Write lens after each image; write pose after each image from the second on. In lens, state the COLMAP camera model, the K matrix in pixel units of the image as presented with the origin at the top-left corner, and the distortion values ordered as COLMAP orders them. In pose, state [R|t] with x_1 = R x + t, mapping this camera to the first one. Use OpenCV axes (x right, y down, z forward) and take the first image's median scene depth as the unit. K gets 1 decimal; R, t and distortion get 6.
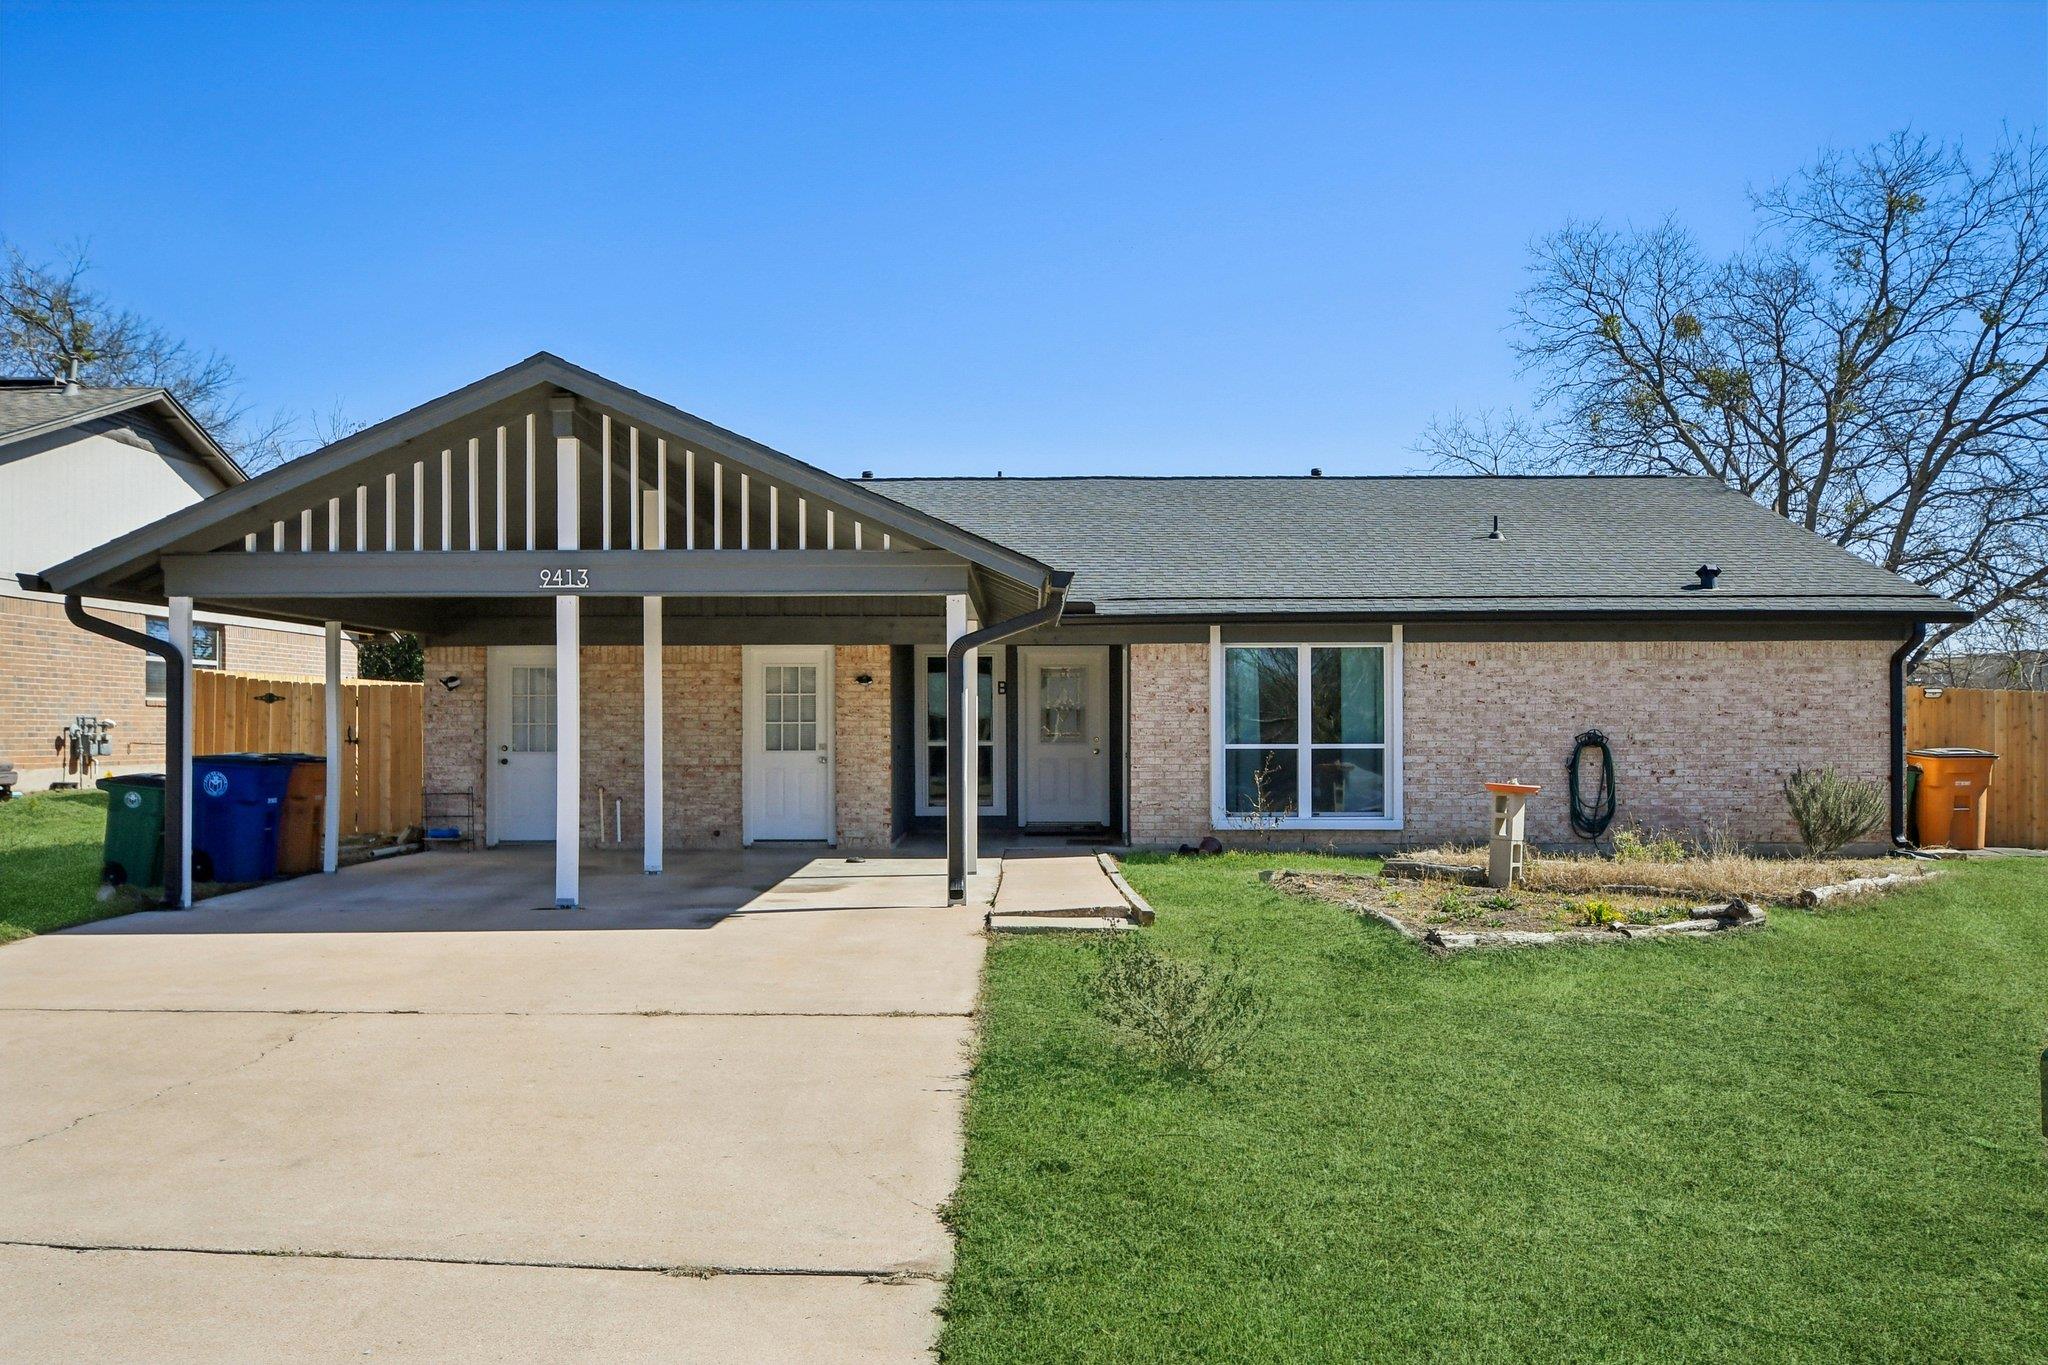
lens RADIAL K [[1858.4, 0, 1018.8], [0, 1858.4, 723.2], [0, 0, 1]] dist [-0.004422, -0.003608]
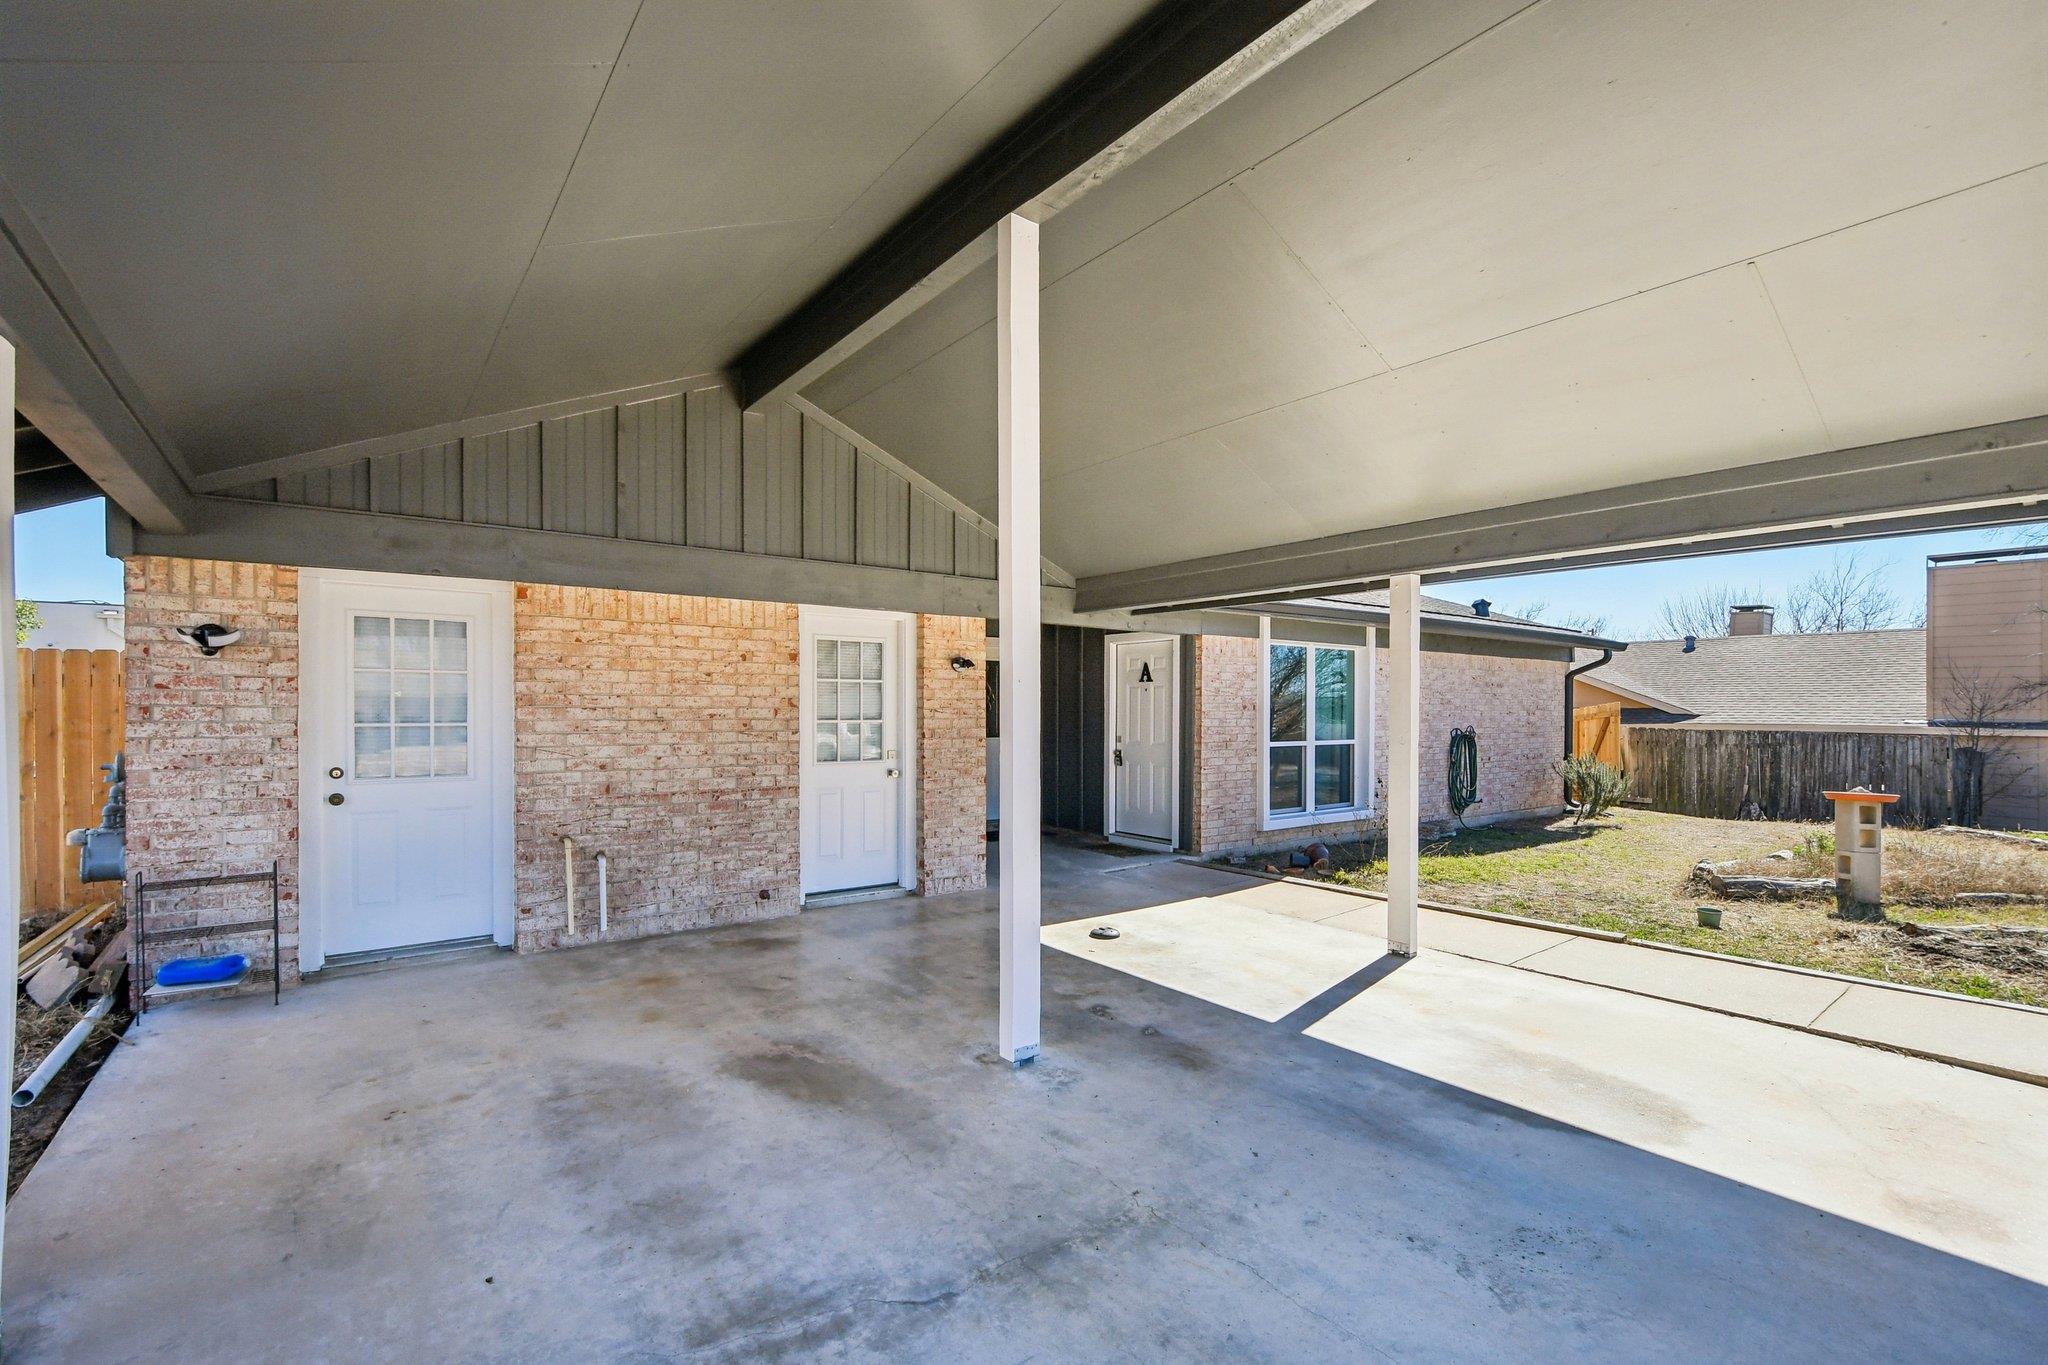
lens RADIAL K [[902.9, 0, 1011.2], [0, 902.9, 723.7], [0, 0, 1]] dist [0.005306, -0.000418]
pose [[0.799044, -0.004217, 0.601258, -0.282217], [-0.006001, 0.999870, 0.014988, -0.004844], [-0.601243, -0.015584, 0.798914, 0.701676]]
